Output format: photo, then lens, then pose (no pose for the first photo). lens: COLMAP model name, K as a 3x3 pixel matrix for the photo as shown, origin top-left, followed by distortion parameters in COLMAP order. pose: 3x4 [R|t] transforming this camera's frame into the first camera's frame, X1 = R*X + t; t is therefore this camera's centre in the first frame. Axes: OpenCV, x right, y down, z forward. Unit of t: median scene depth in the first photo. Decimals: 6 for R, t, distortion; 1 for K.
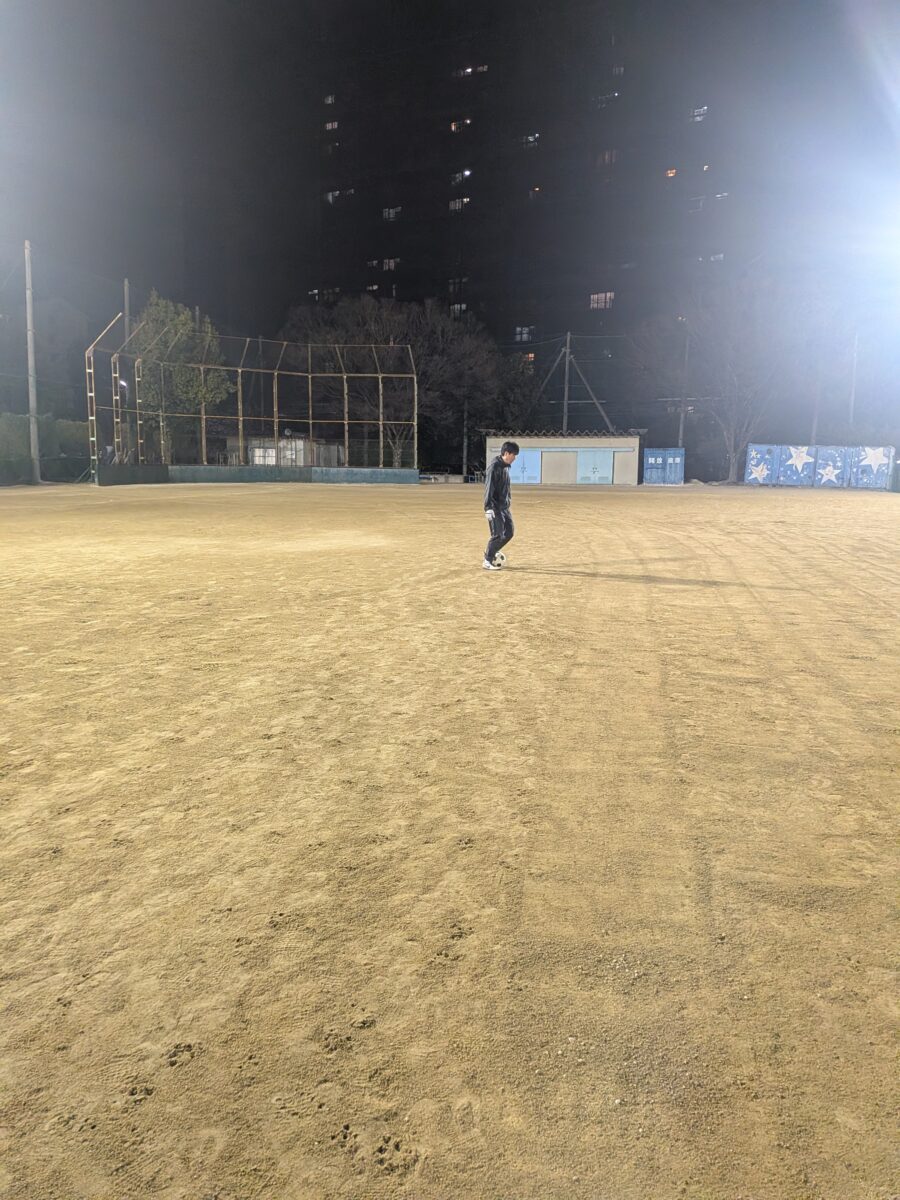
lens RADIAL K [[856.3, 0, 469.9], [0, 856.3, 598.0], [0, 0, 1]] dist [0.101077, -0.170371]
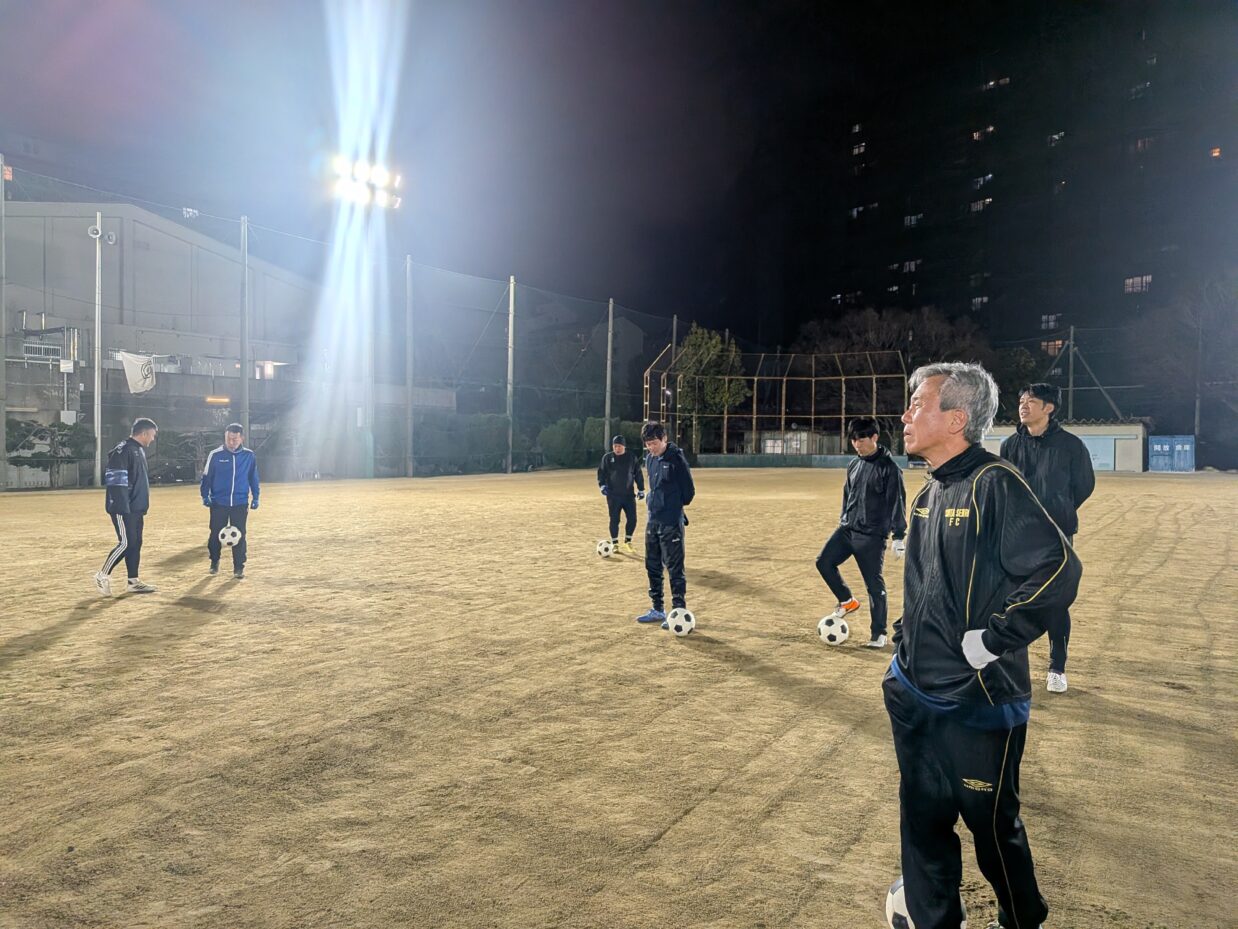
lens RADIAL K [[884.0, 0, 610.6], [0, 884.0, 471.9], [0, 0, 1]] dist [0.109034, -0.191375]
pose [[0.906953, 0.005869, -0.421191, 0.077411], [-0.062319, 0.990769, -0.120387, 0.034137], [0.416596, 0.135434, 0.898947, -0.201718]]
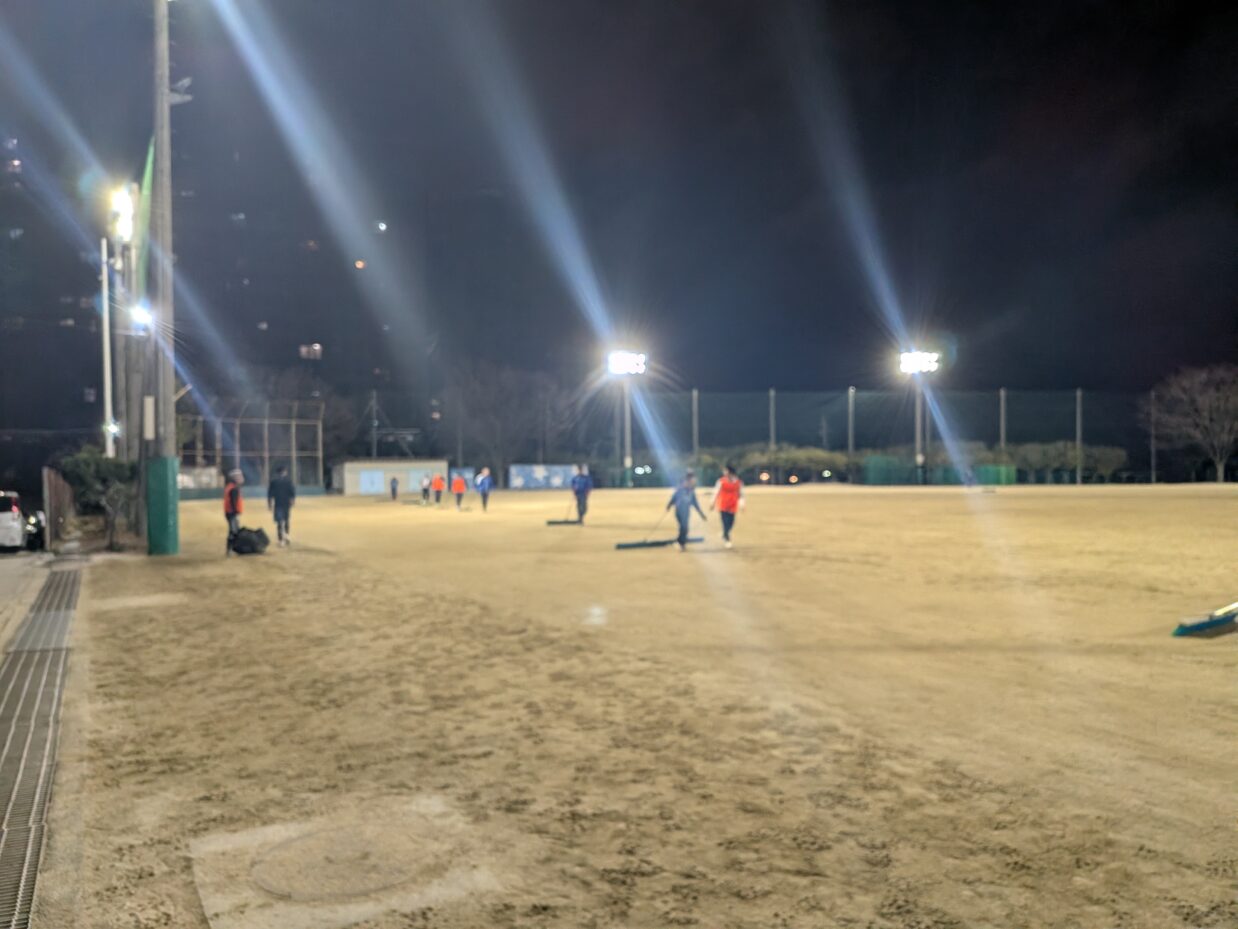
lens RADIAL K [[896.9, 0, 617.3], [0, 896.9, 497.0], [0, 0, 1]] dist [0.111752, -0.186873]
pose [[0.775482, -0.041871, 0.629979, -0.615176], [0.126556, 0.987857, -0.090128, 0.064043], [-0.618555, 0.149620, 0.771364, -0.449288]]
